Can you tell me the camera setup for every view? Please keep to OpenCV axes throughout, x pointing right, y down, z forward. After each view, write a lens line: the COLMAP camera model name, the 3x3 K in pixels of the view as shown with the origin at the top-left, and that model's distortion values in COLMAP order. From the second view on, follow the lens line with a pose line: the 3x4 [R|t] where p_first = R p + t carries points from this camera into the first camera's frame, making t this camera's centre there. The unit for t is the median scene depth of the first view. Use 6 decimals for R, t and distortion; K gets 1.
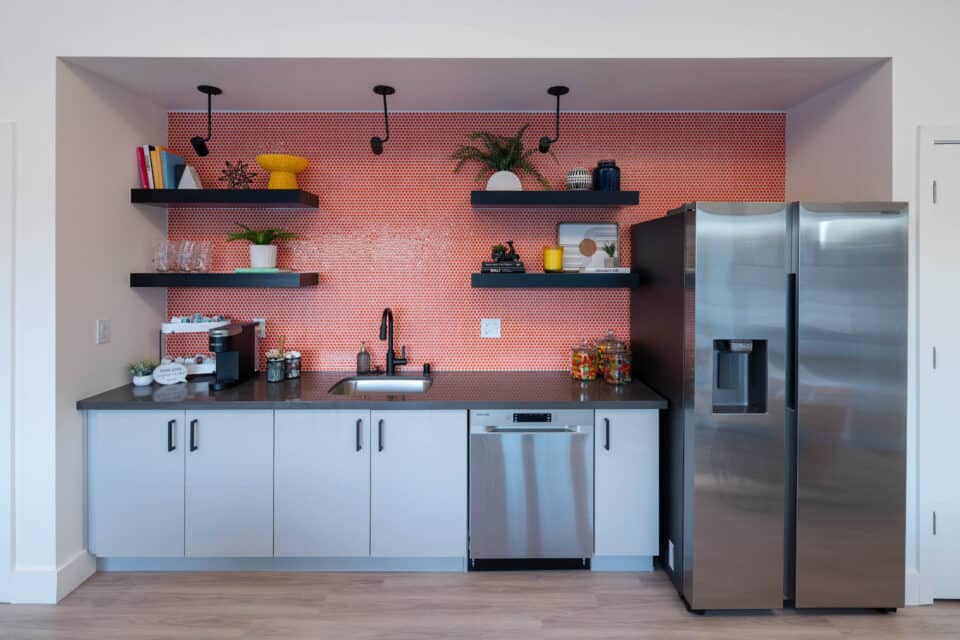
lens RADIAL K [[461.1, 0, 481.1], [0, 461.1, 270.9], [0, 0, 1]] dist [-0.001208, -0.000155]
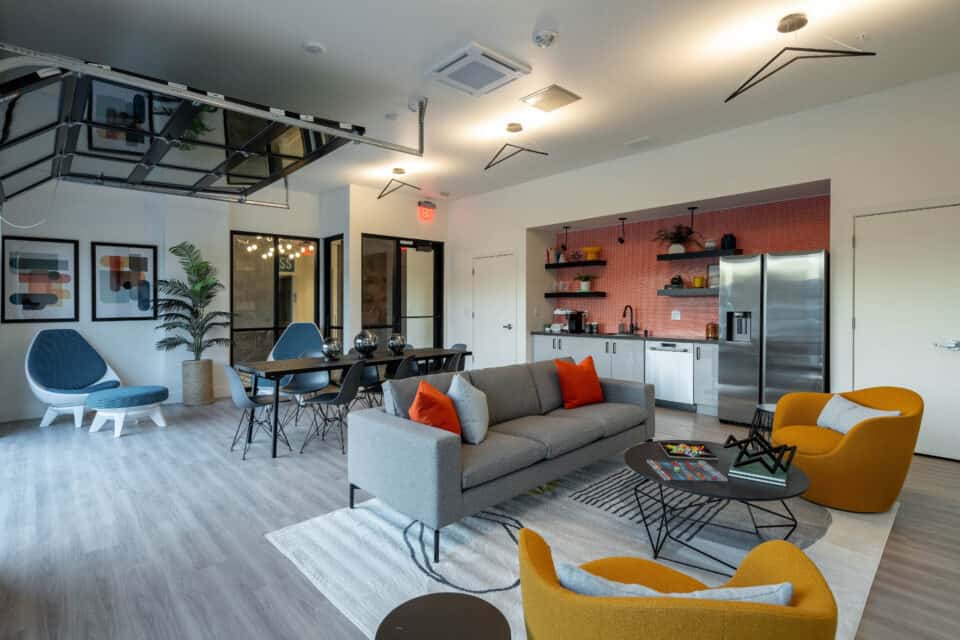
lens RADIAL K [[469.8, 0, 480.6], [0, 469.8, 309.1], [0, 0, 1]] dist [-0.000298, -0.000022]
pose [[0.687082, 0.002850, -0.726574, 1.079766], [-0.004414, 0.999990, -0.000252, 0.105964], [0.726566, 0.003380, 0.687088, -1.290318]]
